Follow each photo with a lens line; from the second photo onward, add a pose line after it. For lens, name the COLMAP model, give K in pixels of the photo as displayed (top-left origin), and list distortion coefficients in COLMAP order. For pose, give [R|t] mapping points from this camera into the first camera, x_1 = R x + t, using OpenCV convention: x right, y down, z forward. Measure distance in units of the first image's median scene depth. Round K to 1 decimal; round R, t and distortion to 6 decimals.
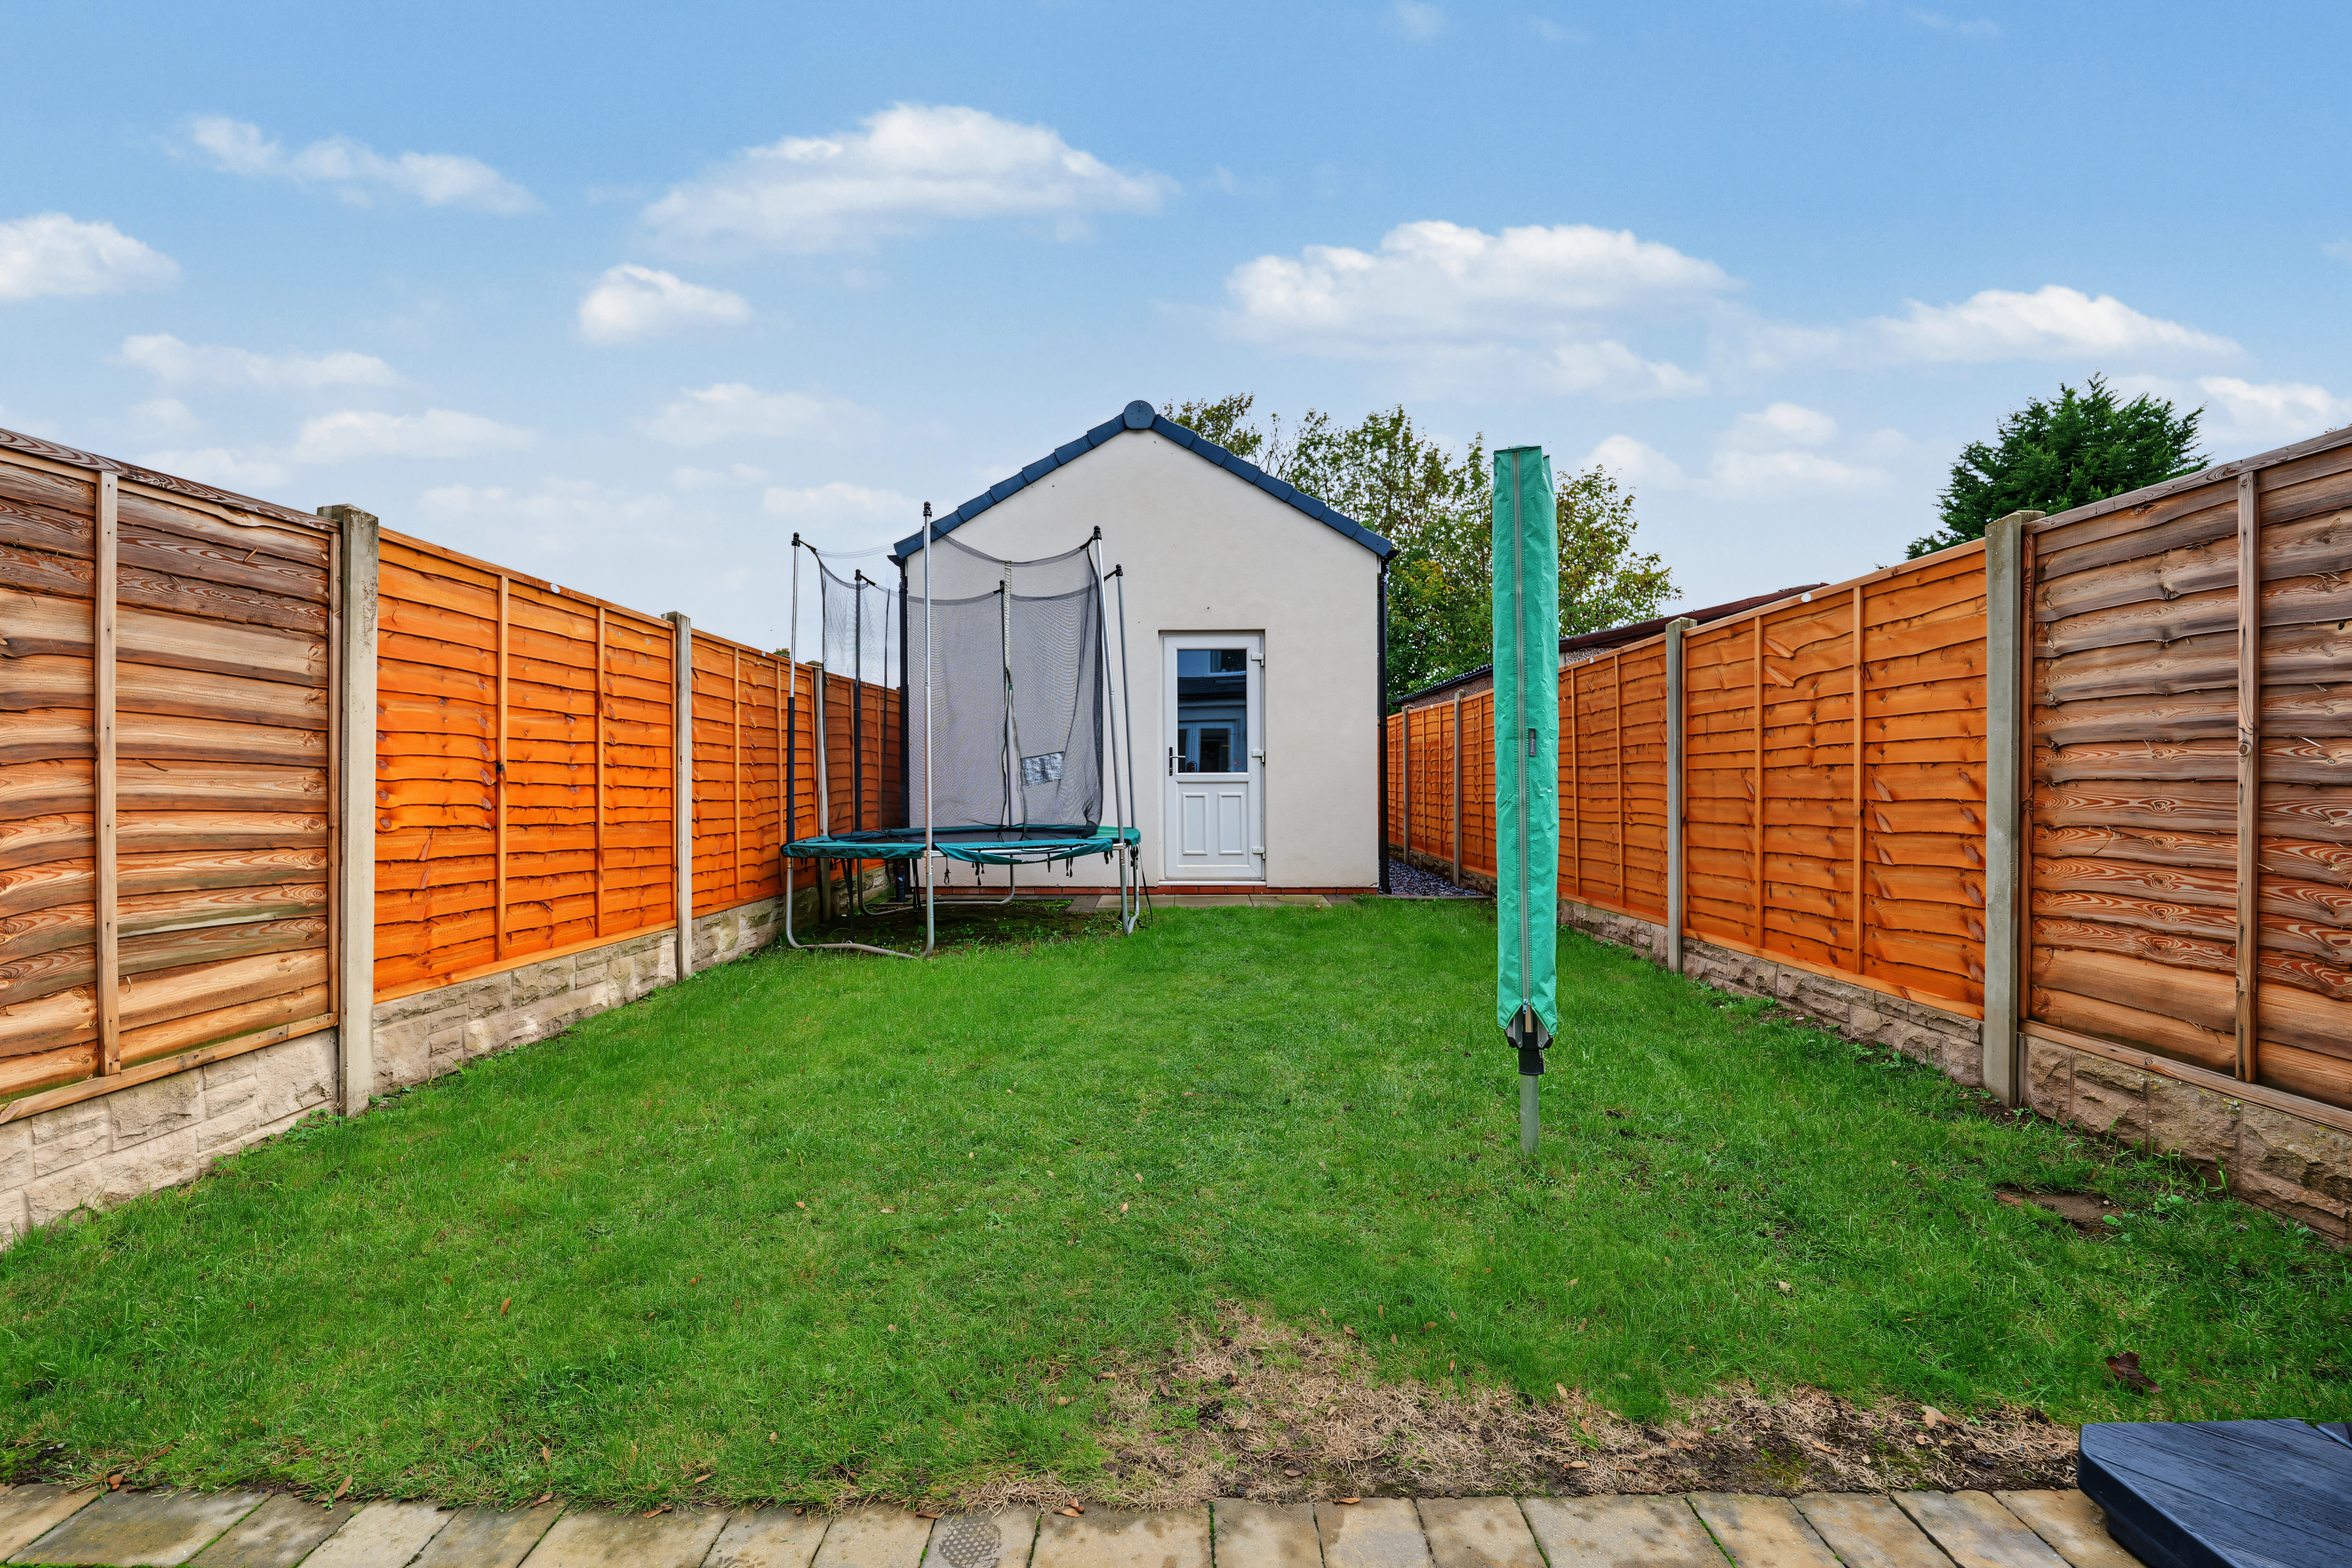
lens RADIAL K [[956.8, 0, 1176.8], [0, 956.8, 784.7], [0, 0, 1]] dist [-0.000418, -0.000009]
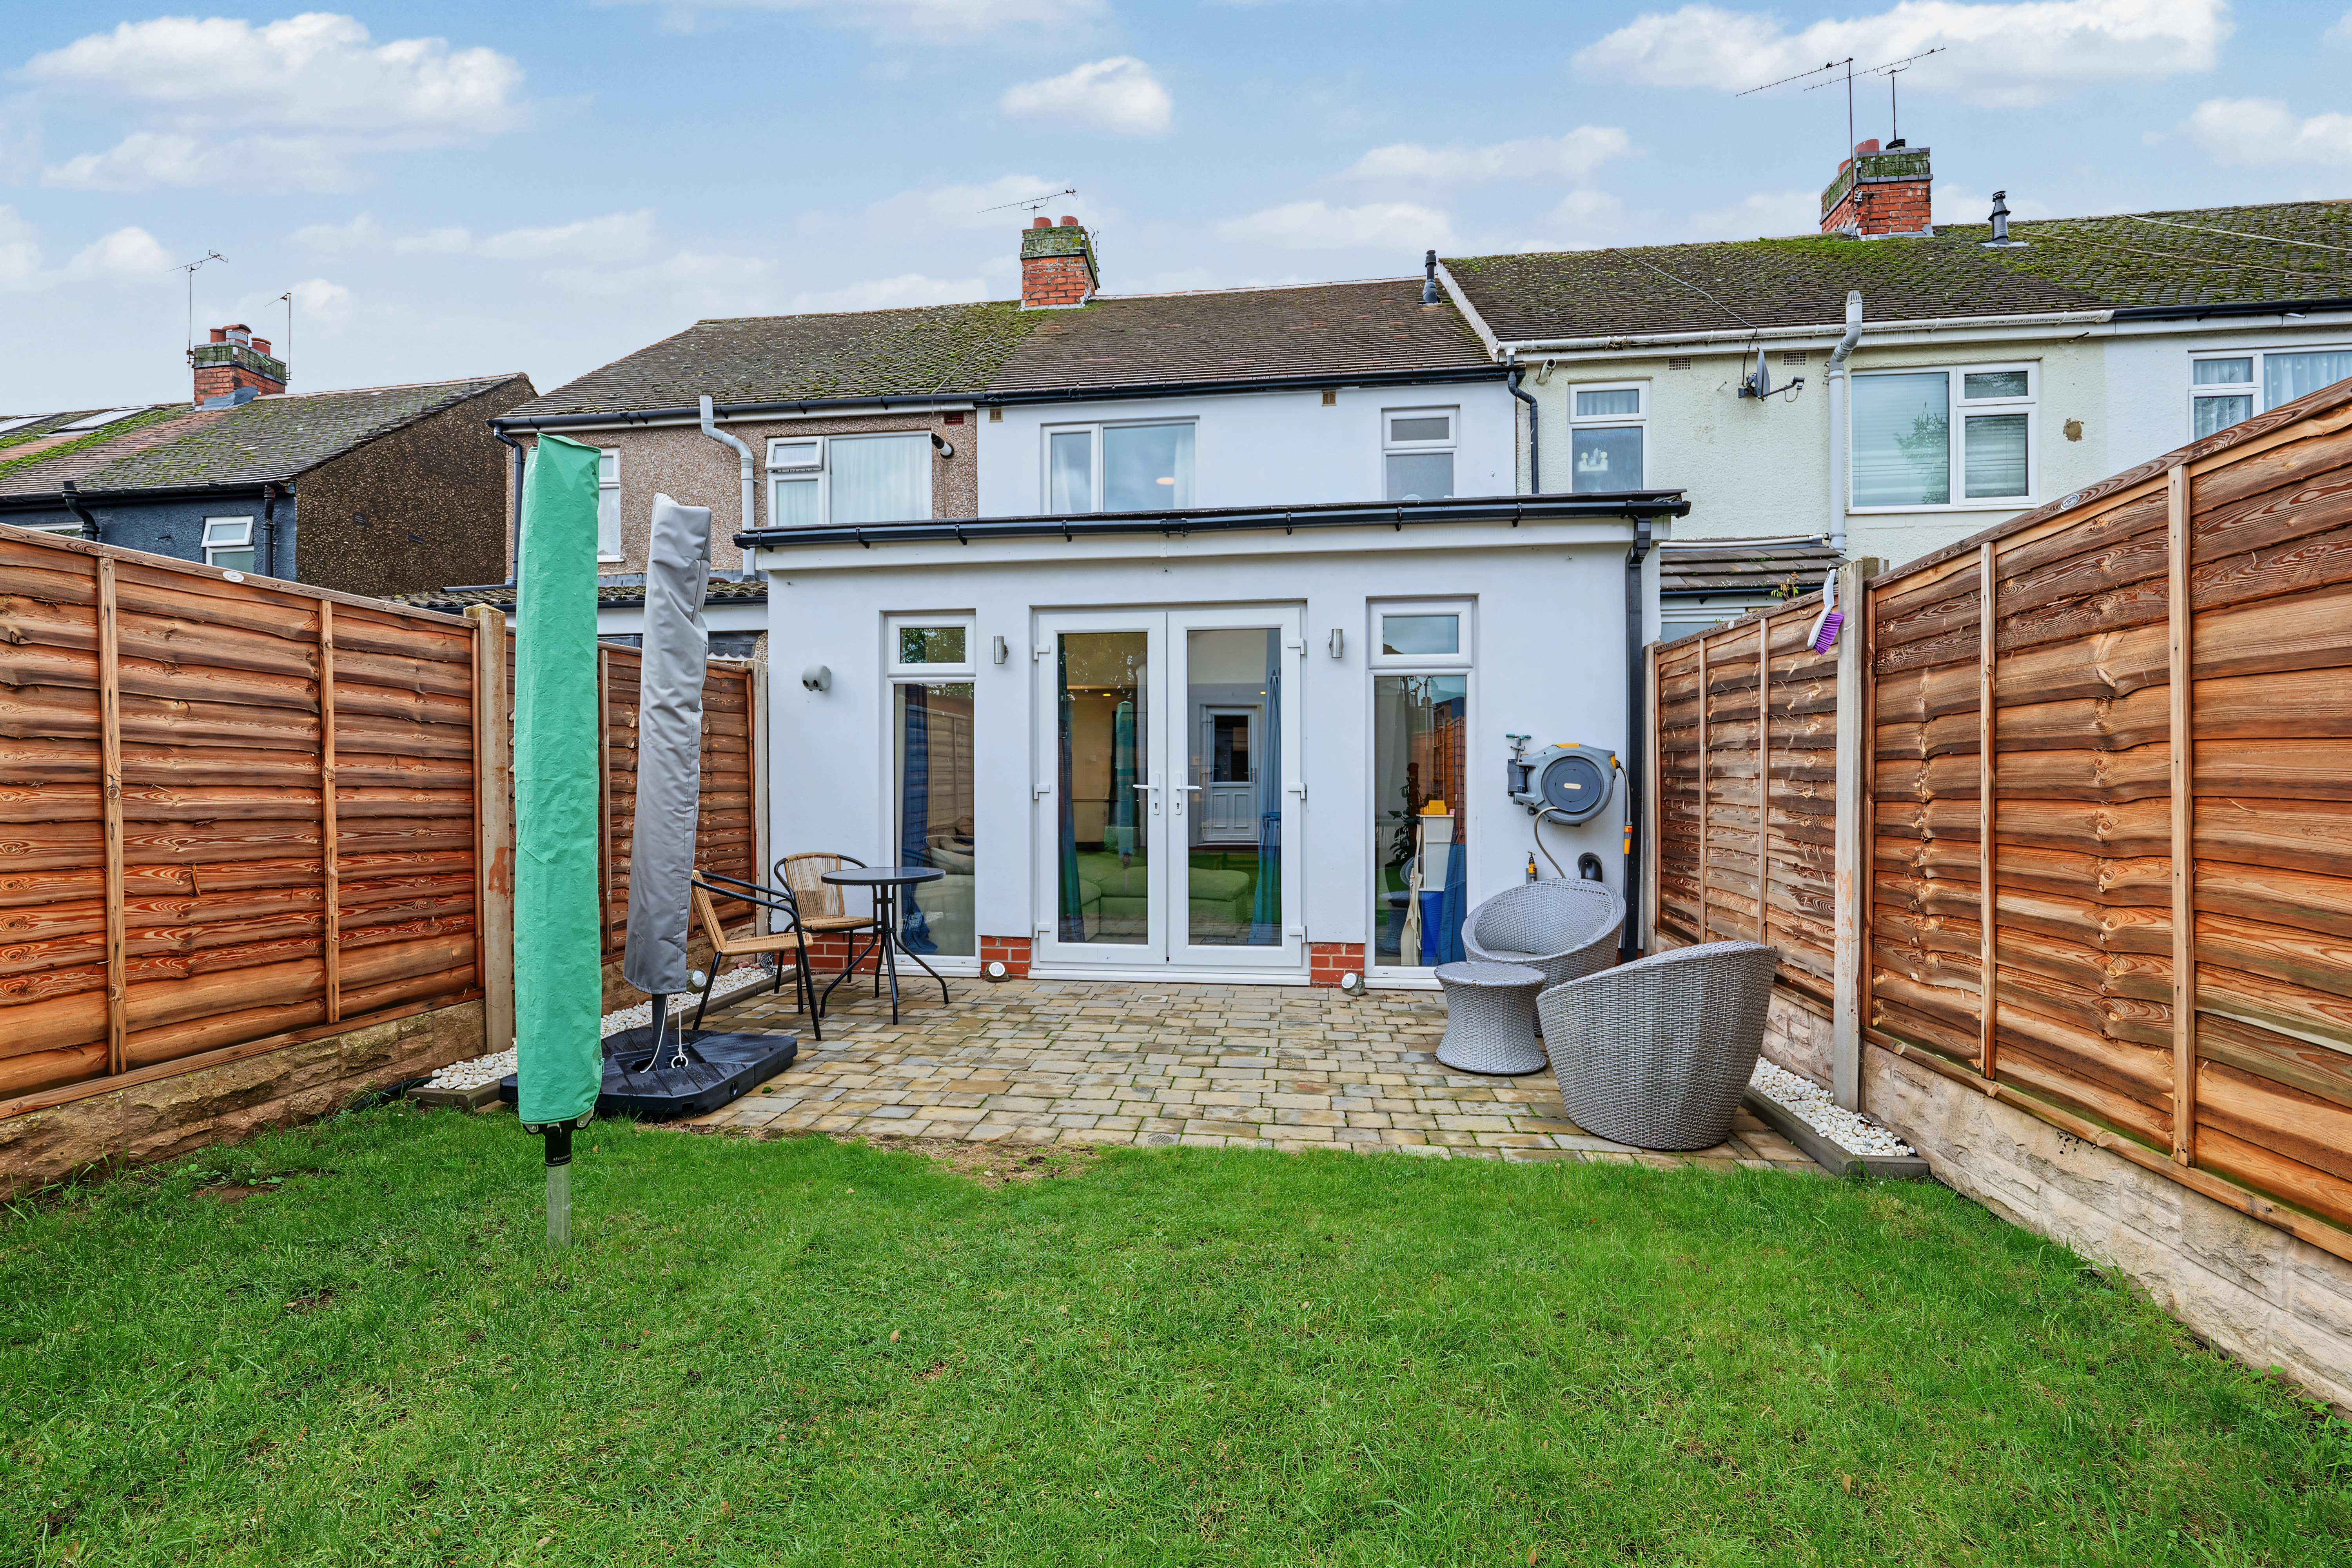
lens RADIAL K [[956.8, 0, 1183.1], [0, 956.8, 784.6], [0, 0, 1]] dist [-0.000418, -0.000009]
pose [[-0.993051, 0.003869, 0.117618, -0.297936], [0.004606, 0.999971, 0.005999, -0.043865], [-0.117591, 0.006499, -0.993041, 1.804020]]
